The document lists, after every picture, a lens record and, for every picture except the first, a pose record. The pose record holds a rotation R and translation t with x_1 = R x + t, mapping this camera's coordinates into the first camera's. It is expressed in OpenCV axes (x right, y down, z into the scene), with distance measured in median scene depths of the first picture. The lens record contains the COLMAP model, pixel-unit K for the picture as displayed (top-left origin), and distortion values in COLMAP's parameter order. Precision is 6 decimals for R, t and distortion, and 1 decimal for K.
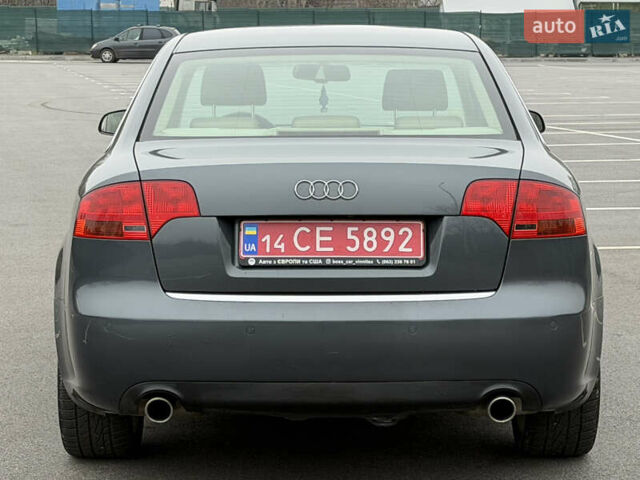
lens RADIAL K [[1807.1, 0, 320.0], [0, 1807.1, 240.0], [0, 0, 1]] dist [0.109882, 1.355952]
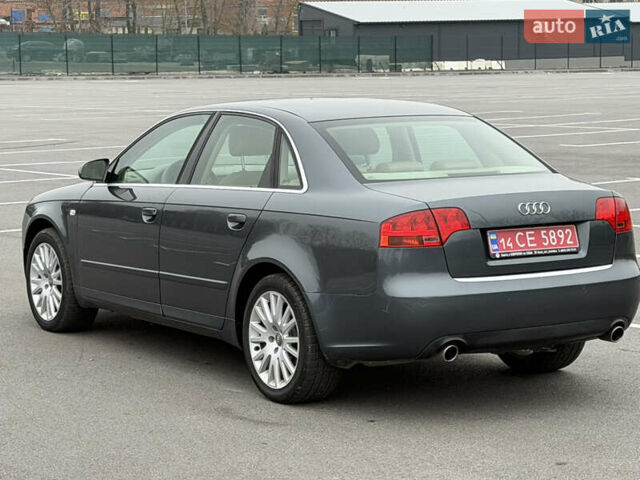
lens RADIAL K [[1807.1, 0, 320.0], [0, 1807.1, 240.0], [0, 0, 1]] dist [0.109882, 1.355952]
pose [[0.835169, -0.058161, 0.546909, -1.049353], [0.060569, 0.998071, 0.013646, -0.033301], [-0.546648, 0.021729, 0.837081, -0.262297]]
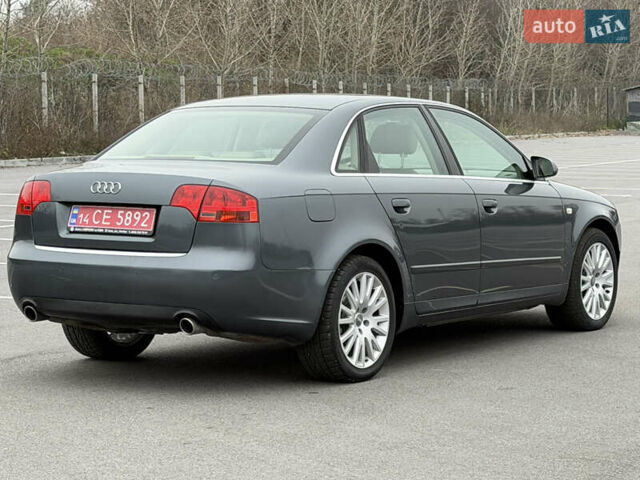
lens RADIAL K [[1807.1, 0, 320.0], [0, 1807.1, 240.0], [0, 0, 1]] dist [0.109882, 1.355952]
pose [[0.841545, 0.042743, -0.538494, 1.076176], [-0.067030, 0.997423, -0.025582, 0.050306], [0.536012, 0.057624, 0.842241, -0.309998]]
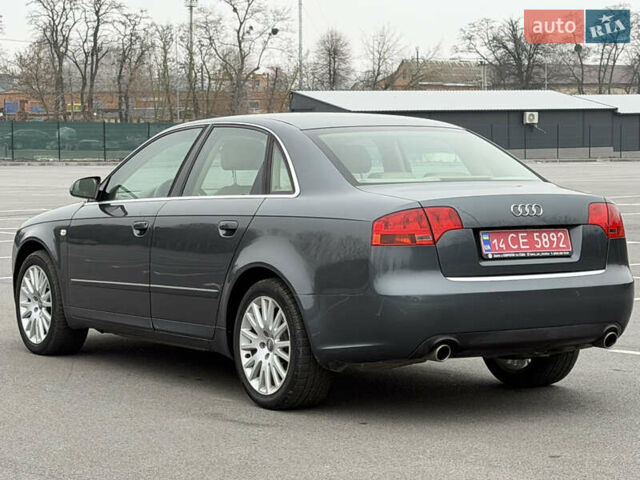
lens RADIAL K [[1807.1, 0, 320.0], [0, 1807.1, 240.0], [0, 0, 1]] dist [0.109882, 1.355952]
pose [[0.832443, -0.025739, 0.553512, -1.050140], [0.056211, 0.997690, -0.038142, 0.050527], [-0.551252, 0.062865, 0.831967, -0.252088]]
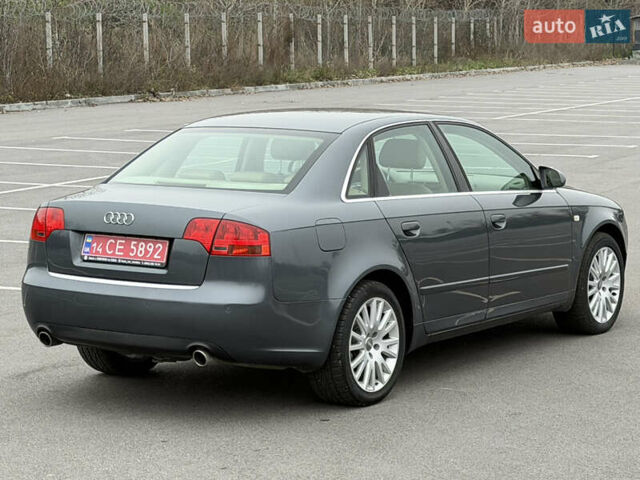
lens RADIAL K [[1807.1, 0, 320.0], [0, 1807.1, 240.0], [0, 0, 1]] dist [0.109882, 1.355952]
pose [[0.840398, 0.064698, -0.538095, 1.075939], [-0.065380, 0.997701, 0.017849, -0.050161], [0.538012, 0.020180, 0.842695, -0.333641]]
